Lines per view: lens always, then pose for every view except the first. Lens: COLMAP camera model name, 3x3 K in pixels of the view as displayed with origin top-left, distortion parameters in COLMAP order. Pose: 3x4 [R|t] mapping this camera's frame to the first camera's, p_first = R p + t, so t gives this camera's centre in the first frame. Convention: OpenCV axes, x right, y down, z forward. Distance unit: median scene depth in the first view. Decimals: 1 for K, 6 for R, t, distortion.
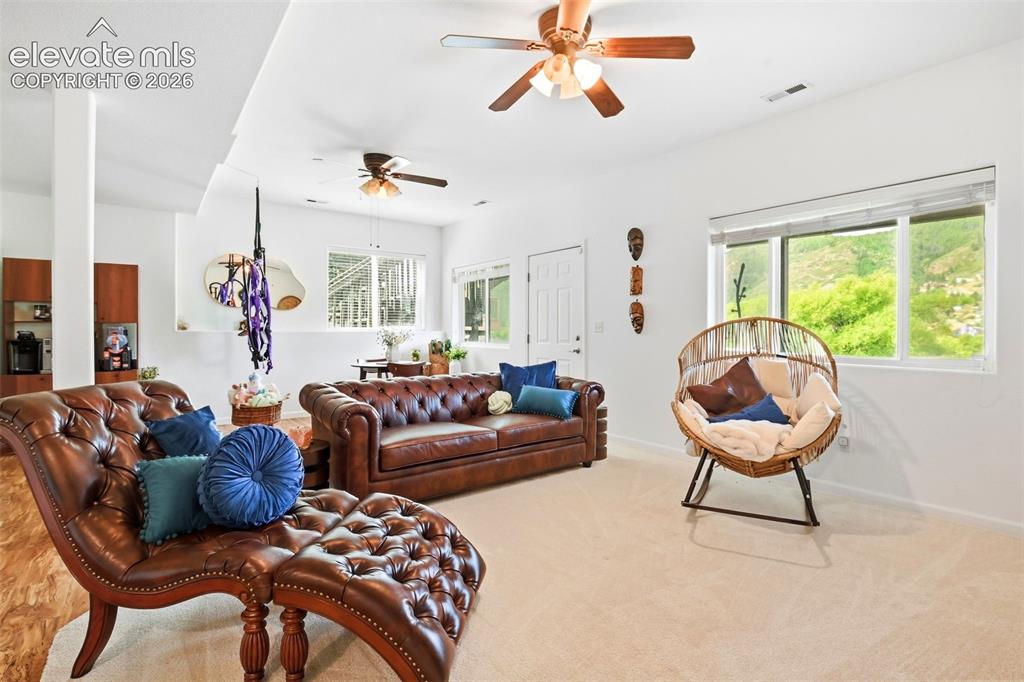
lens RADIAL K [[480.7, 0, 518.6], [0, 480.7, 333.4], [0, 0, 1]] dist [-0.039776, 0.008506]
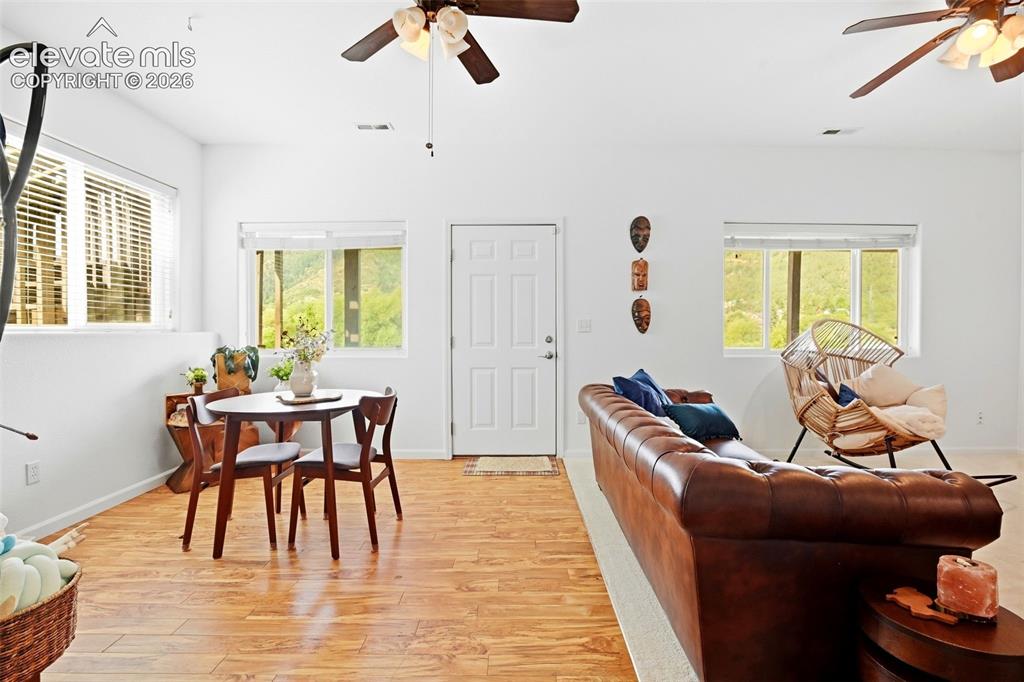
lens RADIAL K [[473.0, 0, 517.5], [0, 473.0, 337.9], [0, 0, 1]] dist [-0.035836, 0.007085]
pose [[0.603862, -0.015364, 0.796941, -0.598144], [0.007106, 0.999878, 0.013892, -0.004928], [-0.797057, -0.002726, 0.603897, 0.632498]]
